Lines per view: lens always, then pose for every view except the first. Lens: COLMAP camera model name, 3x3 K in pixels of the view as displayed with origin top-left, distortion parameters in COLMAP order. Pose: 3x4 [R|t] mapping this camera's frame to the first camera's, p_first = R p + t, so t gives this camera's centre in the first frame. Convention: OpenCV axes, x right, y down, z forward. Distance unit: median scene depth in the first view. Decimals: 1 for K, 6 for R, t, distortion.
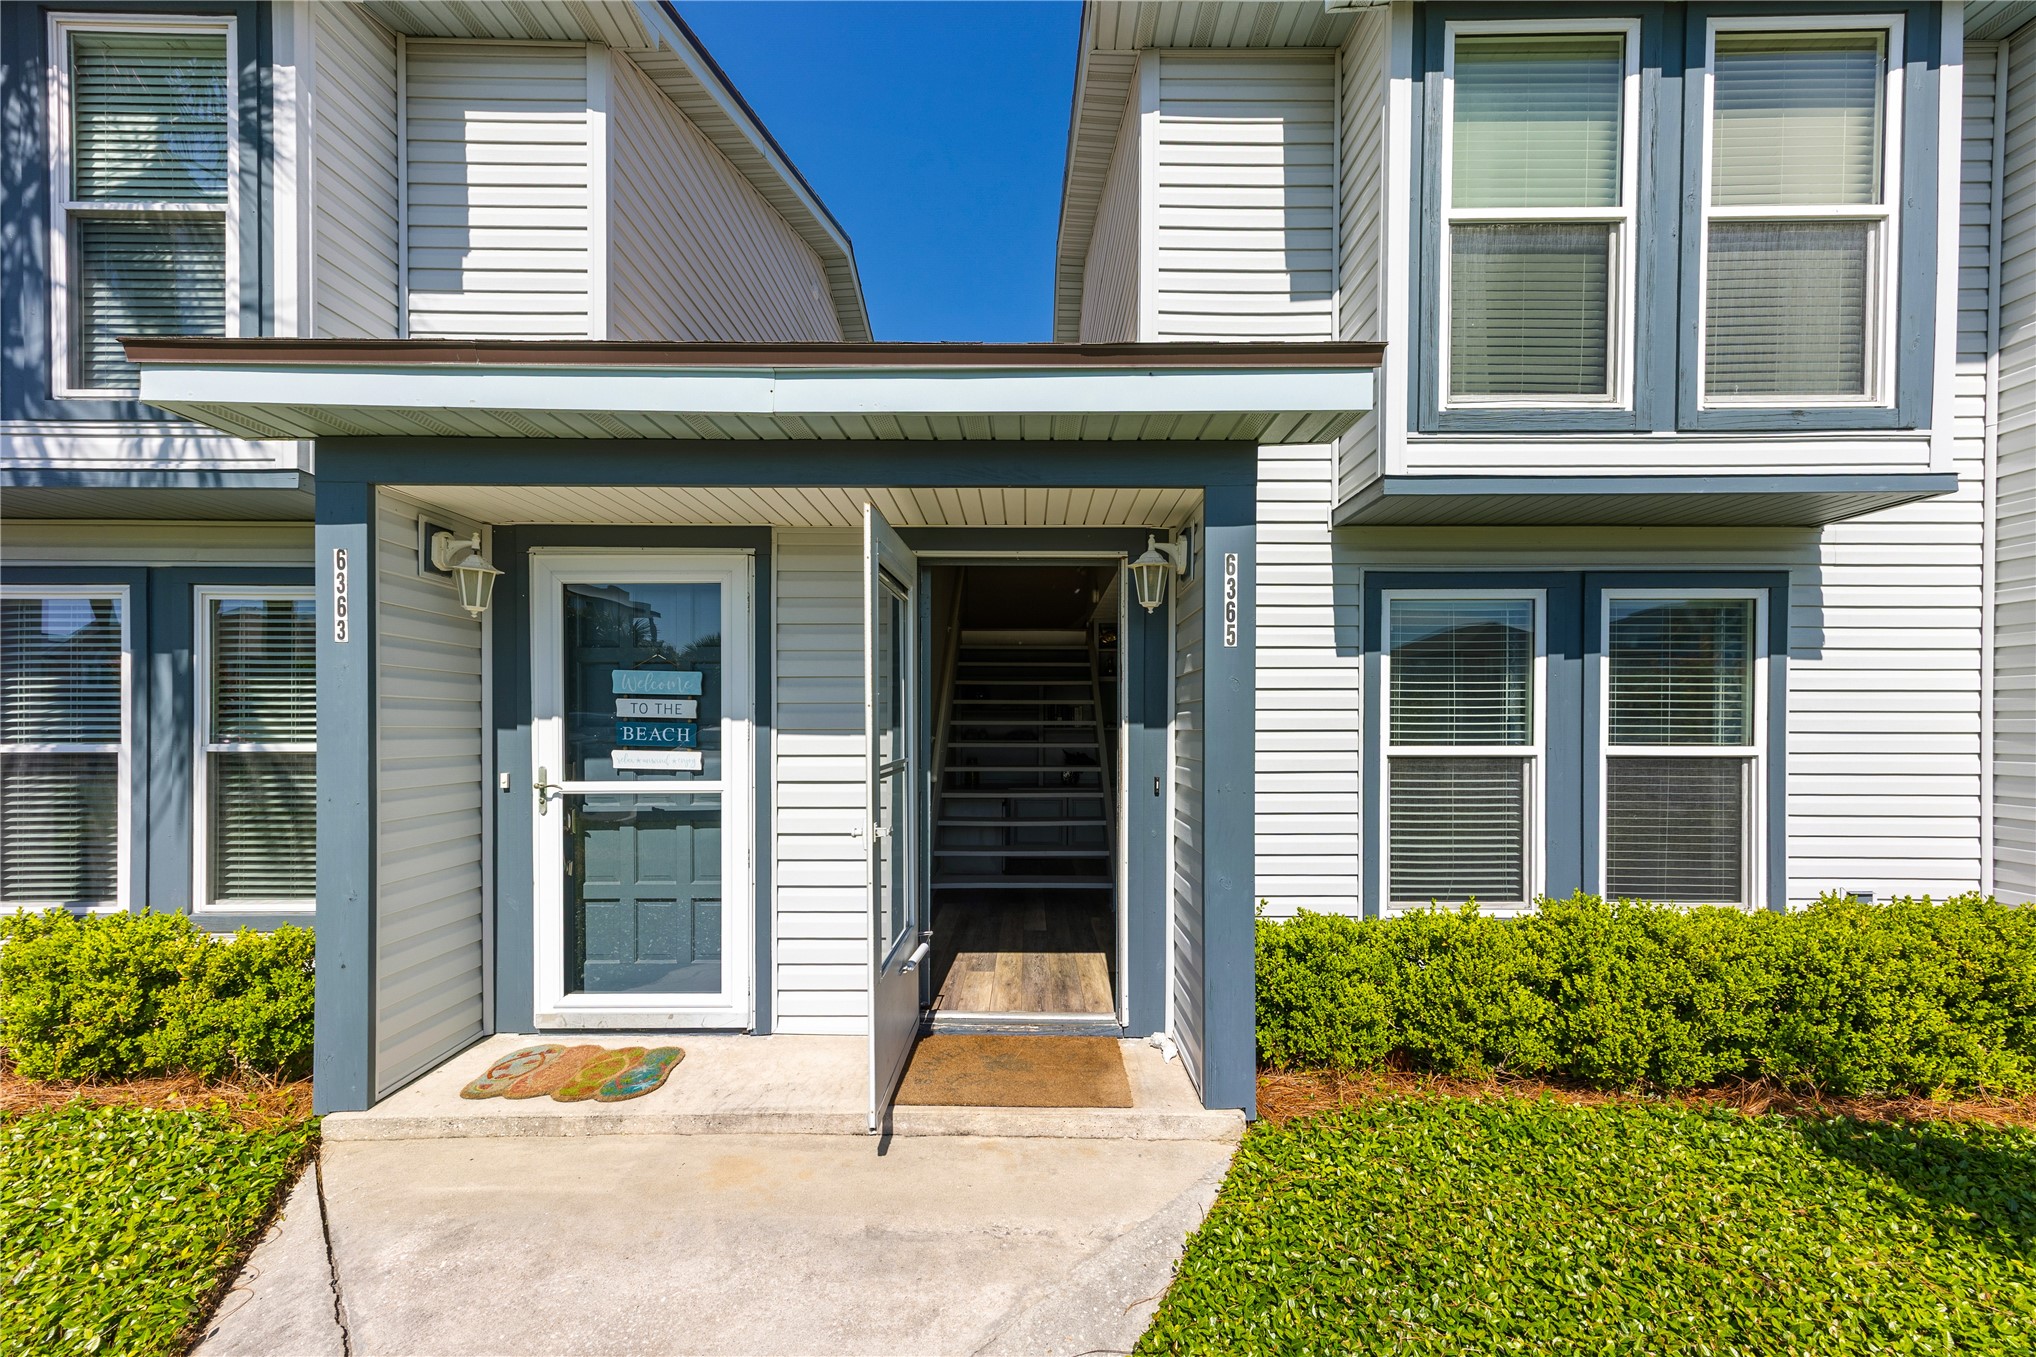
lens RADIAL K [[796.1, 0, 1027.1], [0, 796.1, 730.0], [0, 0, 1]] dist [0.013838, -0.000244]
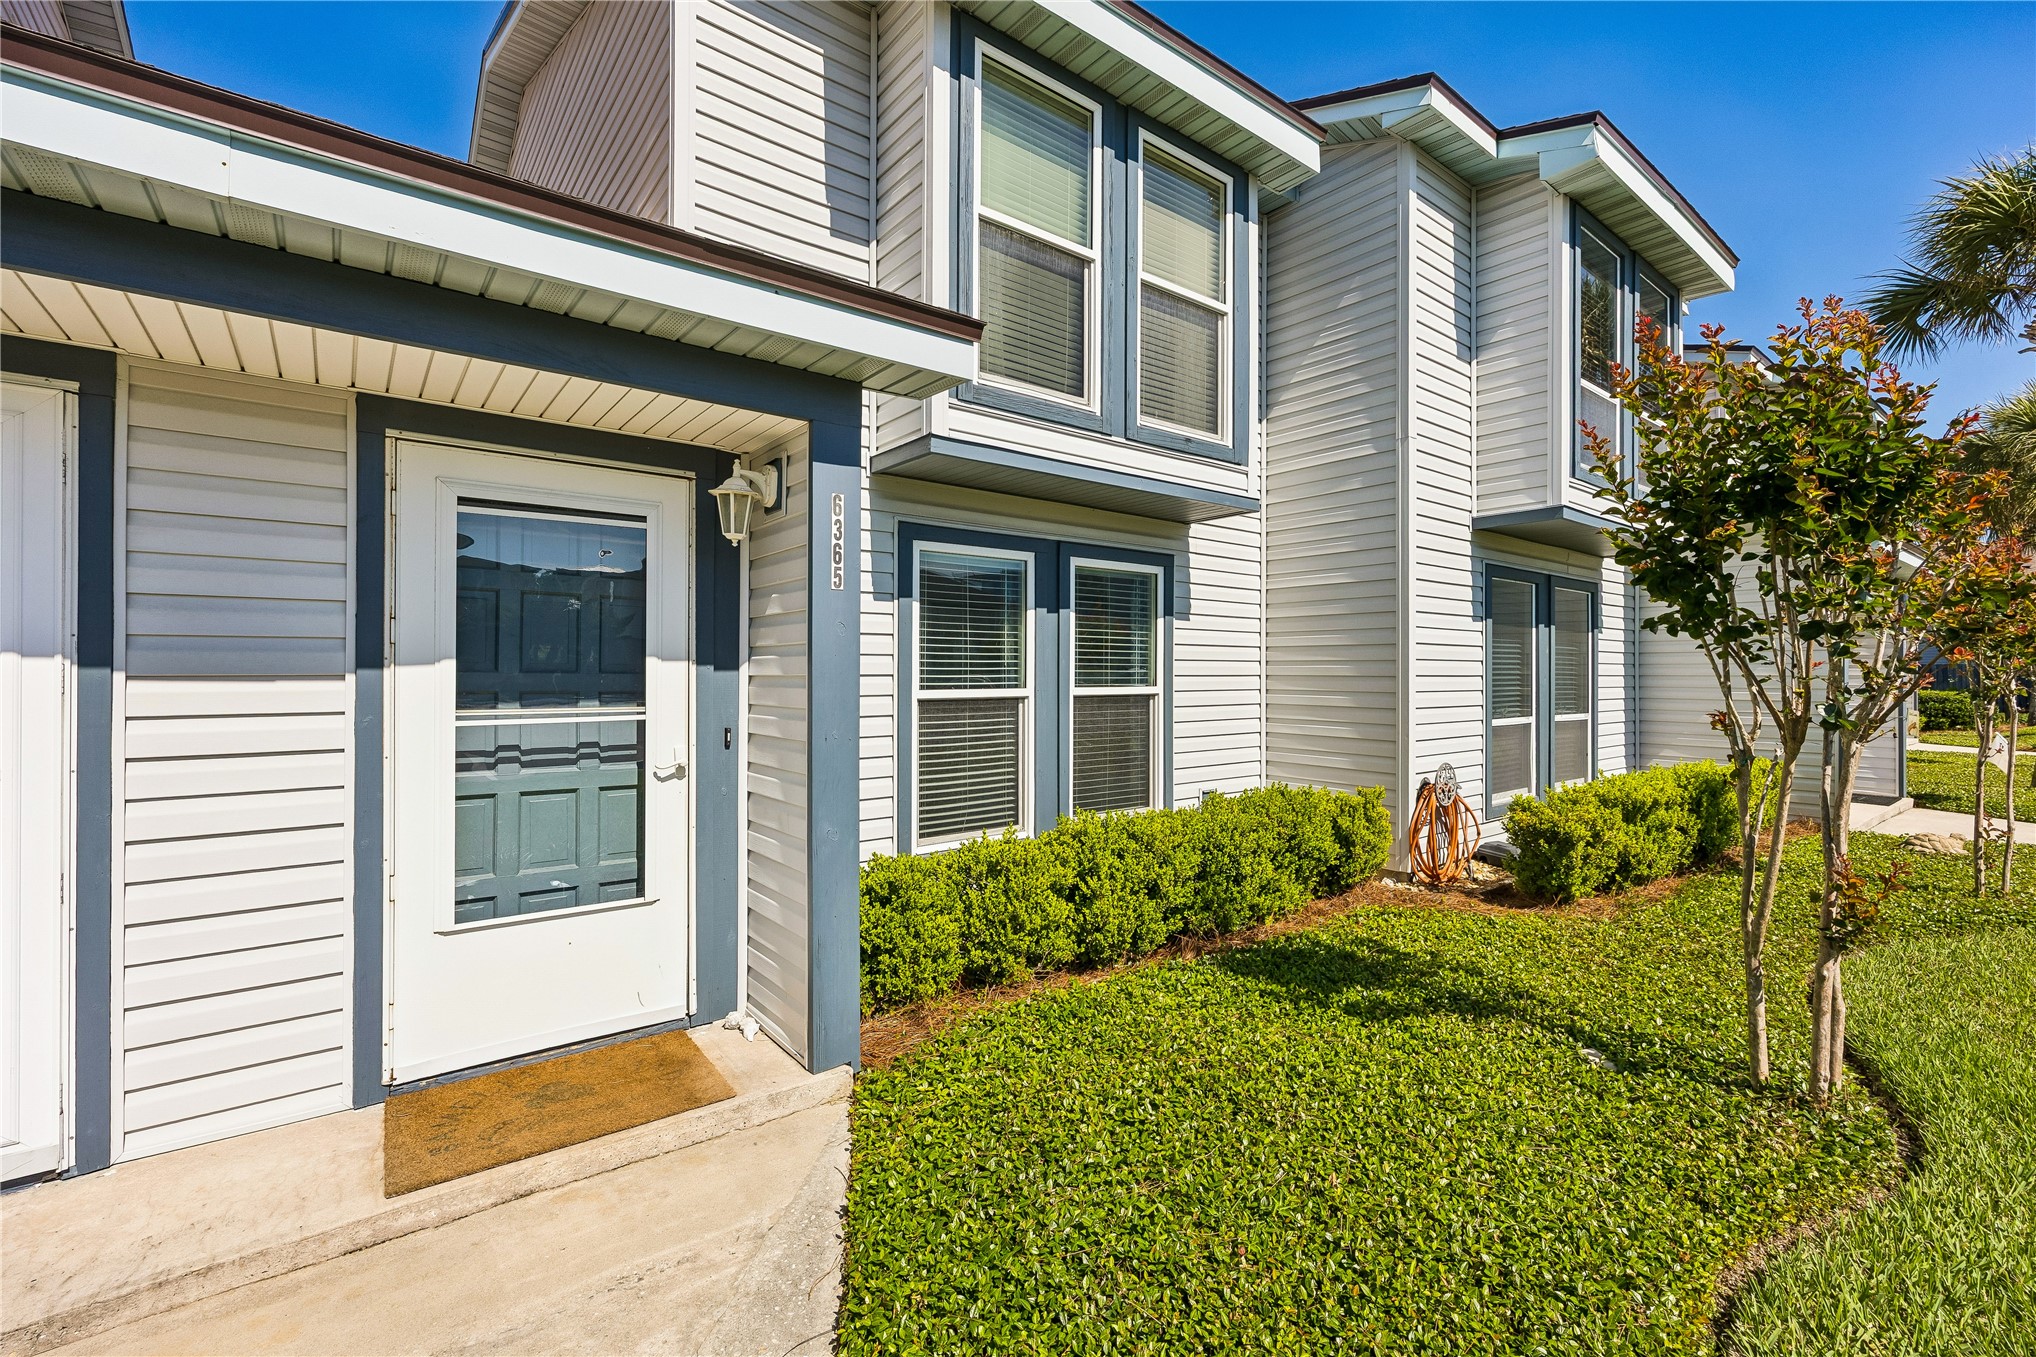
lens RADIAL K [[871.5, 0, 1024.9], [0, 871.5, 669.1], [0, 0, 1]] dist [0.001969, 0.000523]
pose [[0.786529, 0.000729, 0.617553, -0.176893], [0.003334, 0.999980, -0.005428, -0.000909], [-0.617545, 0.006328, 0.786510, 0.020785]]
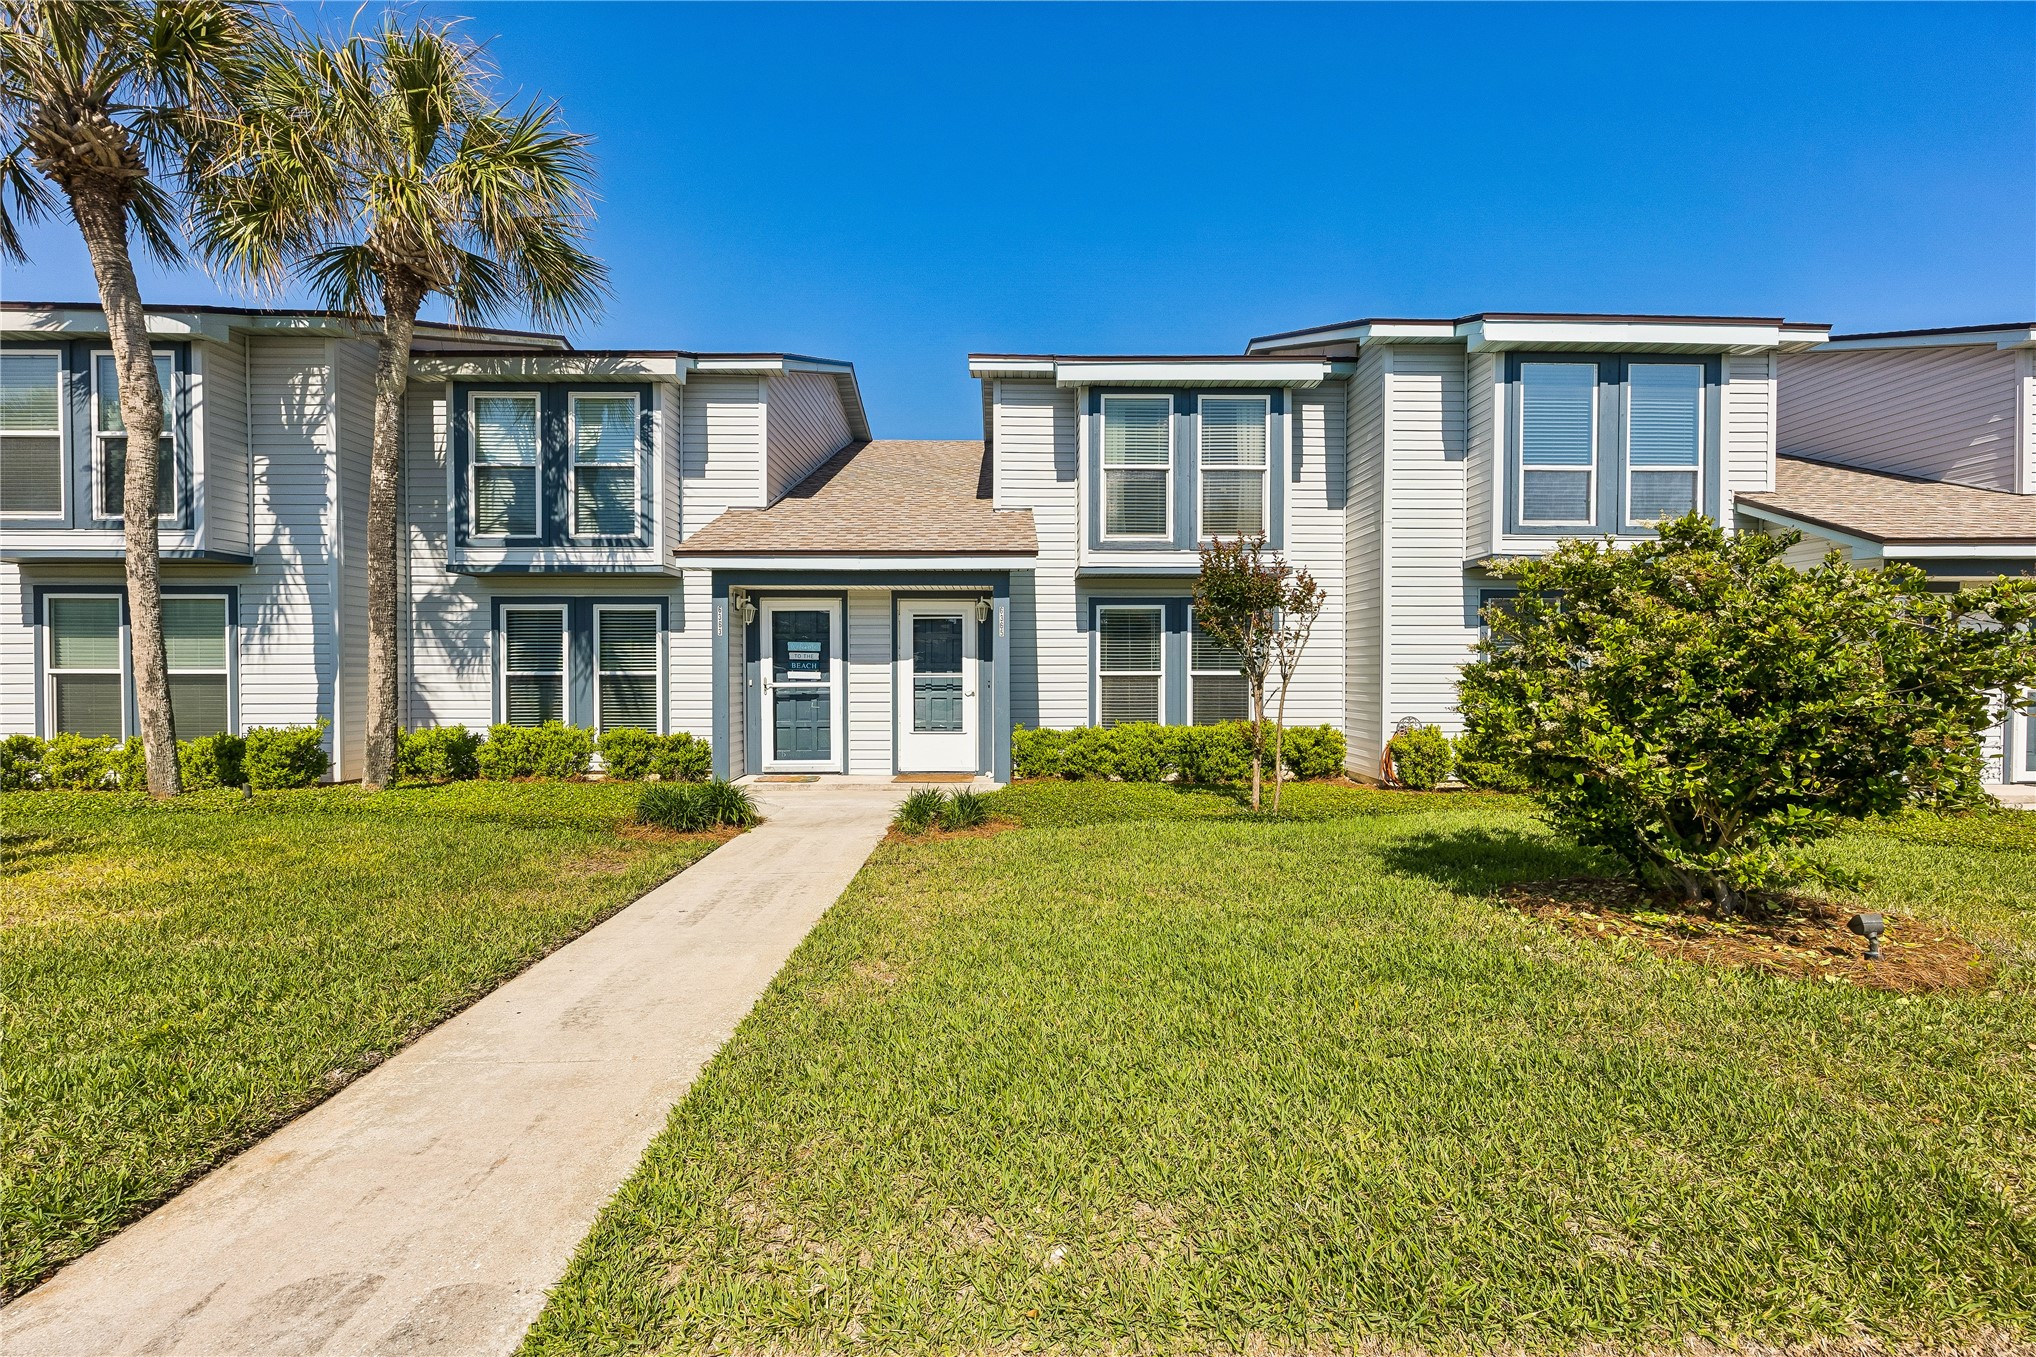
lens RADIAL K [[871.5, 0, 1025.8], [0, 871.5, 694.2], [0, 0, 1]] dist [0.001969, 0.000523]
pose [[0.999717, -0.003005, 0.023599, 0.215177], [0.002425, 0.999695, 0.024566, 0.031207], [-0.023665, -0.024501, 0.999420, -1.960220]]
